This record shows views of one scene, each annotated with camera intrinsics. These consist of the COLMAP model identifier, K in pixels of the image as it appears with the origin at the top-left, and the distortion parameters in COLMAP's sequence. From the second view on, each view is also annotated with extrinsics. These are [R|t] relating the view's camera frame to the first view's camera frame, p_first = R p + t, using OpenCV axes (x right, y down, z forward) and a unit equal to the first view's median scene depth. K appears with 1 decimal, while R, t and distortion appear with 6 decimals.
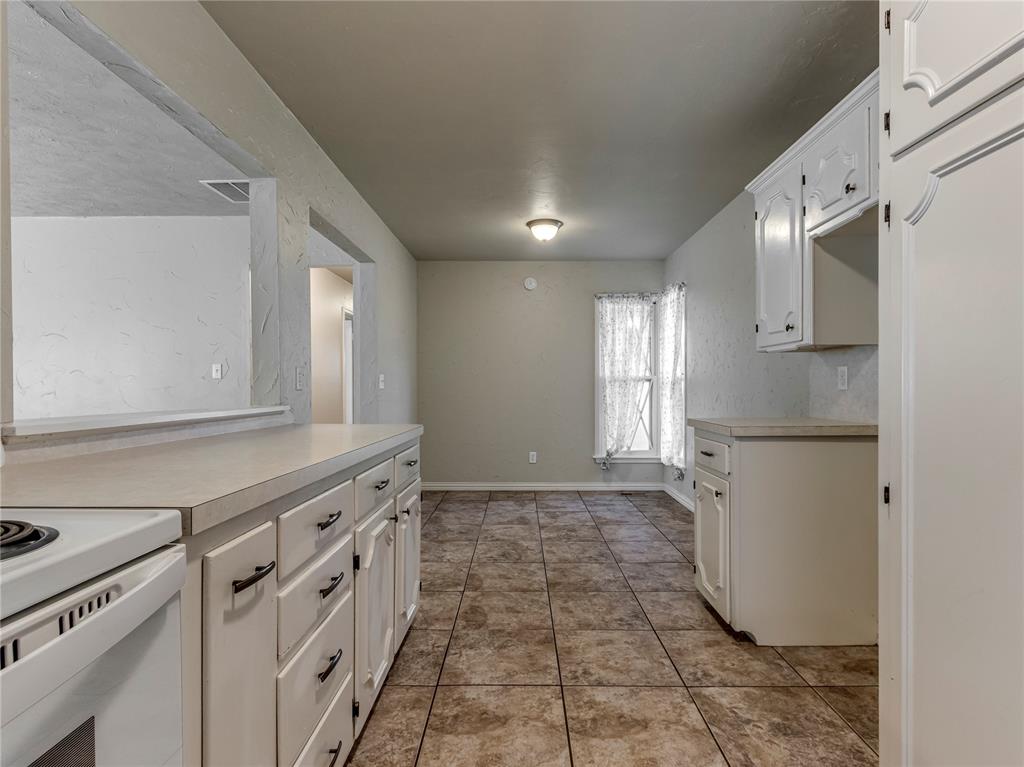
lens RADIAL K [[545.6, 0, 496.5], [0, 545.6, 385.5], [0, 0, 1]] dist [-0.000117, -0.000105]
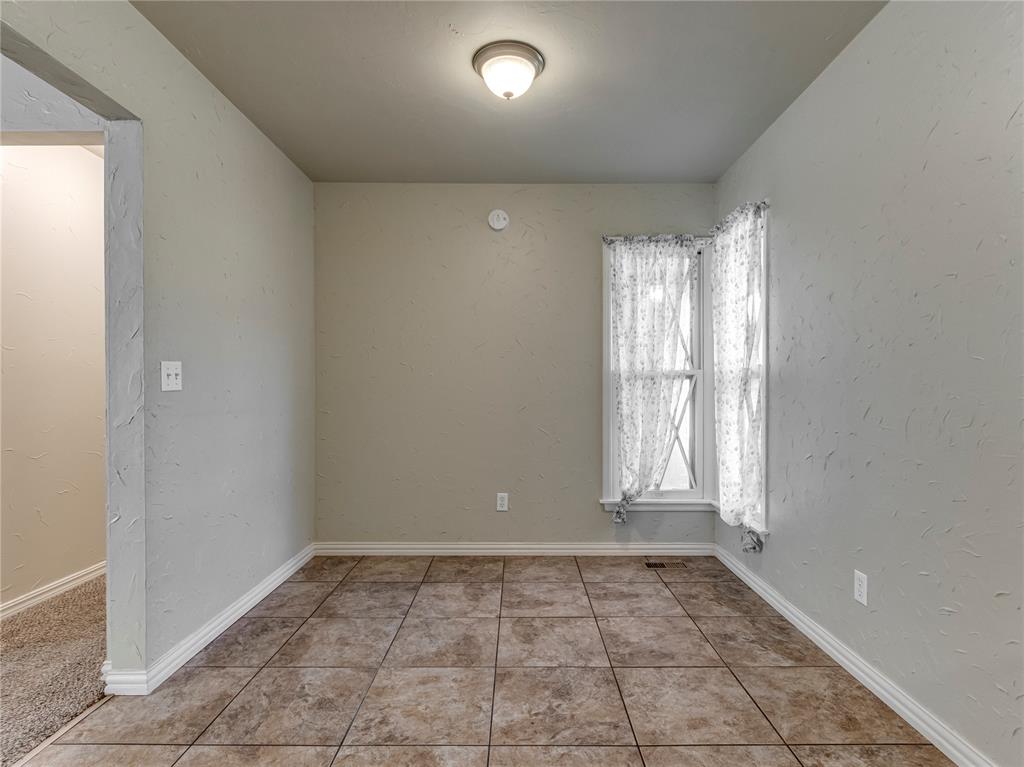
lens RADIAL K [[545.6, 0, 496.5], [0, 545.6, 385.5], [0, 0, 1]] dist [-0.000117, -0.000105]
pose [[0.999995, 0.001260, 0.003056, 0.058846], [-0.001257, 0.999999, -0.000812, 0.000980], [-0.003057, 0.000808, 0.999995, 0.389189]]
